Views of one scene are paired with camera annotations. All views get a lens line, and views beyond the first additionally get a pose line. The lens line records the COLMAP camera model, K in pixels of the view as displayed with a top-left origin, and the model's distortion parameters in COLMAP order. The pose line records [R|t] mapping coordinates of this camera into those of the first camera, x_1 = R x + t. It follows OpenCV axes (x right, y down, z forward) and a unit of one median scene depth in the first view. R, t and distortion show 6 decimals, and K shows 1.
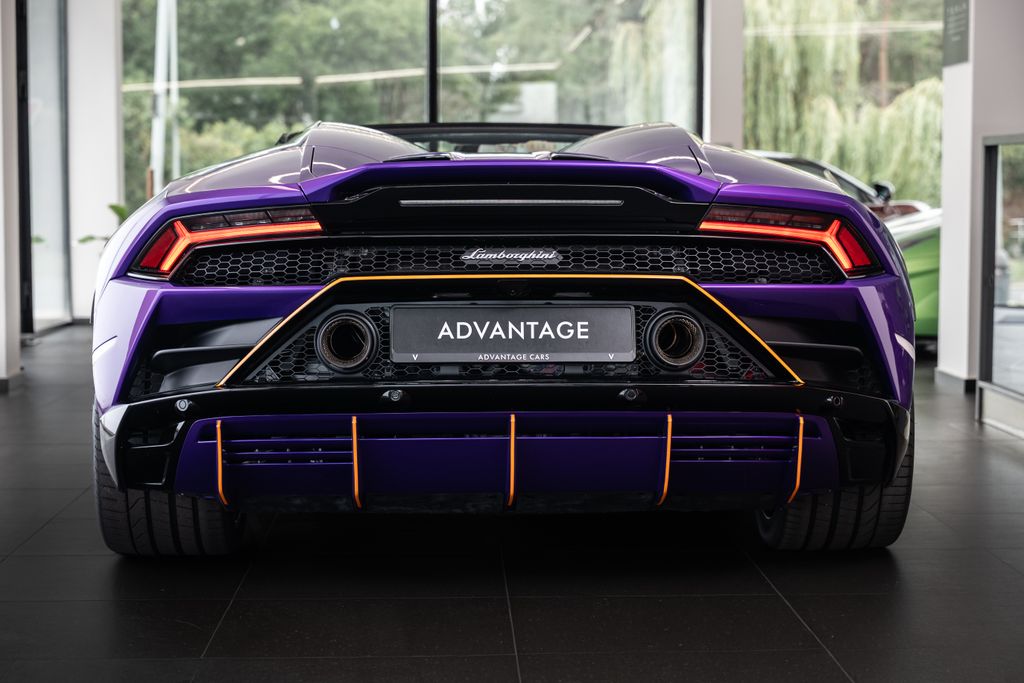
lens RADIAL K [[2055.1, 0, 512.3], [0, 2055.1, 342.4], [0, 0, 1]] dist [0.117843, 0.000000]
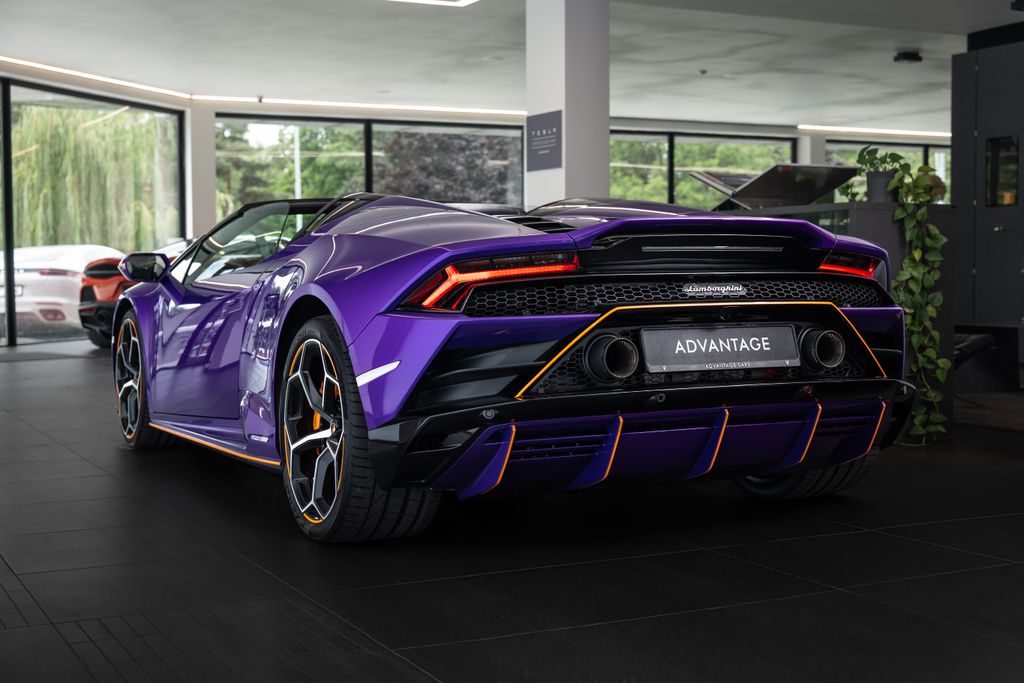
lens RADIAL K [[1369.7, 0, 511.5], [0, 1369.7, 340.7], [0, 0, 1]] dist [-0.003453, 0.000000]
pose [[0.898051, -0.025679, 0.439142, -0.505951], [0.034518, 0.999330, -0.012153, -0.002753], [-0.438536, 0.026072, 0.898335, 0.267133]]
